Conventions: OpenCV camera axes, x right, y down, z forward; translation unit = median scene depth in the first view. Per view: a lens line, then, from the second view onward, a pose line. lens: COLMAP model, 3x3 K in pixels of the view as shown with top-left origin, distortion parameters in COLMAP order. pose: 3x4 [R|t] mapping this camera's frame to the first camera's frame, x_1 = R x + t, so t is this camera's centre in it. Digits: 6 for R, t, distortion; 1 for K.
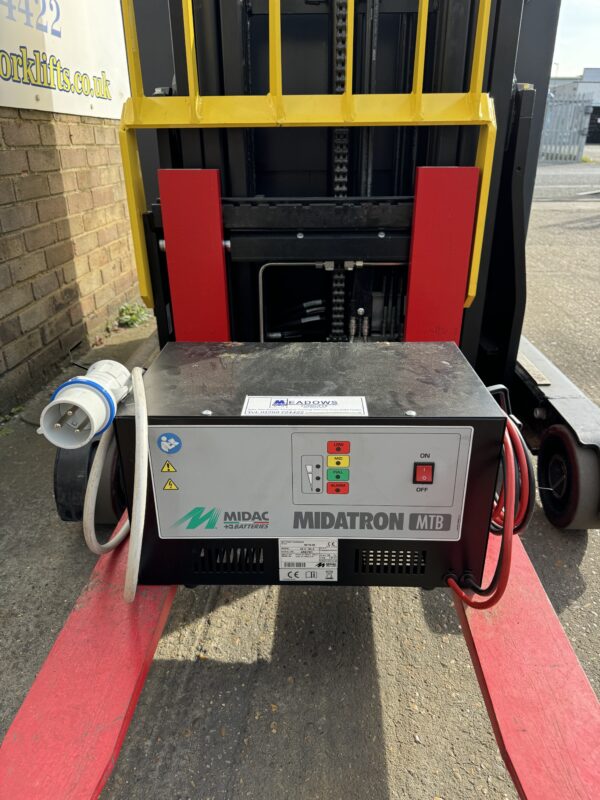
lens RADIAL K [[558.0, 0, 300.0], [0, 558.0, 400.0], [0, 0, 1]] dist [0.095749, -0.099404]
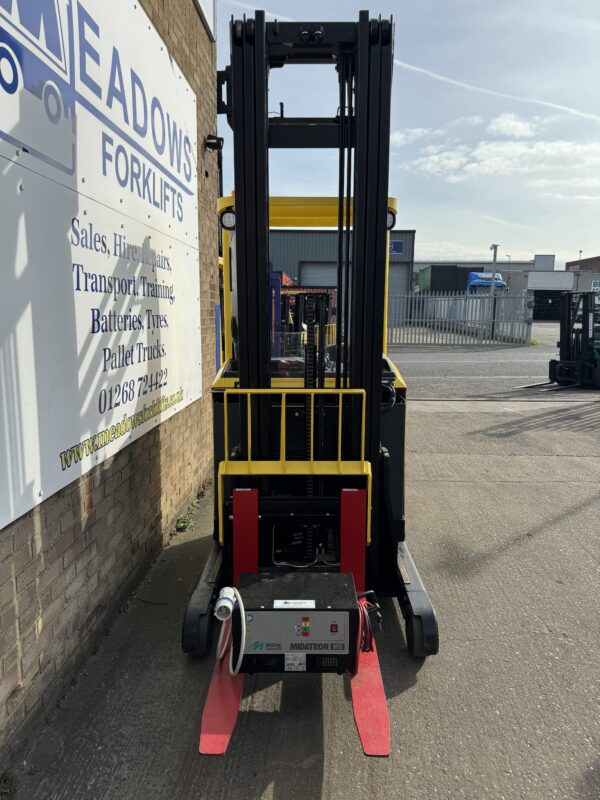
lens RADIAL K [[565.4, 0, 300.0], [0, 565.4, 400.0], [0, 0, 1]] dist [0.100734, -0.150165]
pose [[0.999751, 0.005862, 0.021534, -0.025494], [-0.000197, 0.967170, -0.254131, -0.206868], [-0.022317, 0.254063, 0.966930, -1.719870]]
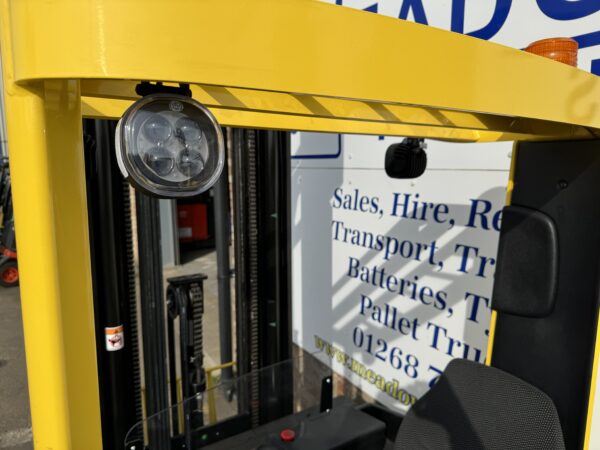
lens RADIAL K [[424.0, 0, 300.0], [0, 424.0, 225.0], [0, 0, 1]] dist [0.100734, -0.150165]
pose [[-0.808325, 0.083135, -0.582838, 0.686682], [-0.235745, 0.861443, 0.449823, -2.485800], [0.539477, 0.501004, -0.676727, 2.183684]]
